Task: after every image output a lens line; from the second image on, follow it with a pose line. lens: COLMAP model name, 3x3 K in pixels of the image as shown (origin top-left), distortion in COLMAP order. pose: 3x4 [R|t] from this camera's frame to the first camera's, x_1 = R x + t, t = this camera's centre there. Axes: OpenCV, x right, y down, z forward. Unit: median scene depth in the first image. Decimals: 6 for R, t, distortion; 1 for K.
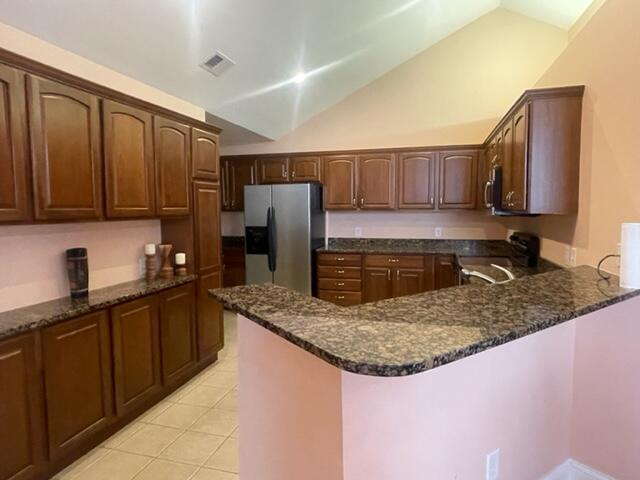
lens RADIAL K [[397.1, 0, 324.5], [0, 397.1, 238.7], [0, 0, 1]] dist [-0.001066, -0.018635]
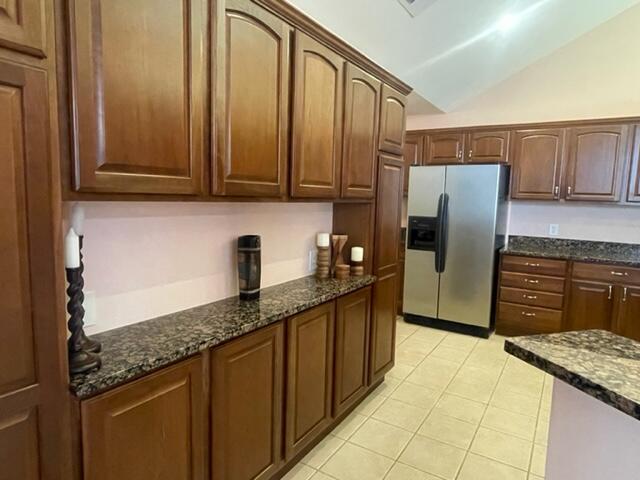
lens RADIAL K [[397.1, 0, 321.4], [0, 397.1, 238.6], [0, 0, 1]] dist [-0.001066, -0.018635]
pose [[0.955727, 0.064312, -0.287140, -0.208331], [-0.056523, 0.997776, 0.035341, -0.003971], [0.288774, -0.017547, 0.957237, 0.233448]]
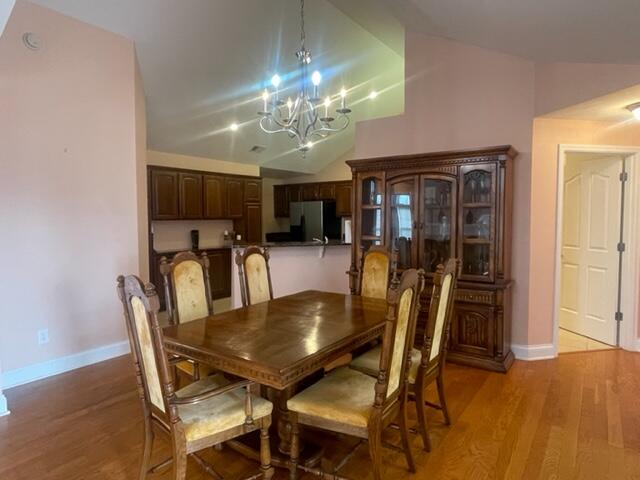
lens RADIAL K [[397.1, 0, 323.5], [0, 397.1, 240.6], [0, 0, 1]] dist [-0.001066, -0.018635]
pose [[0.938252, 0.026236, -0.344955, 0.856186], [-0.030431, 0.999514, -0.006751, 0.067816], [0.344610, 0.016832, 0.938595, -0.934462]]
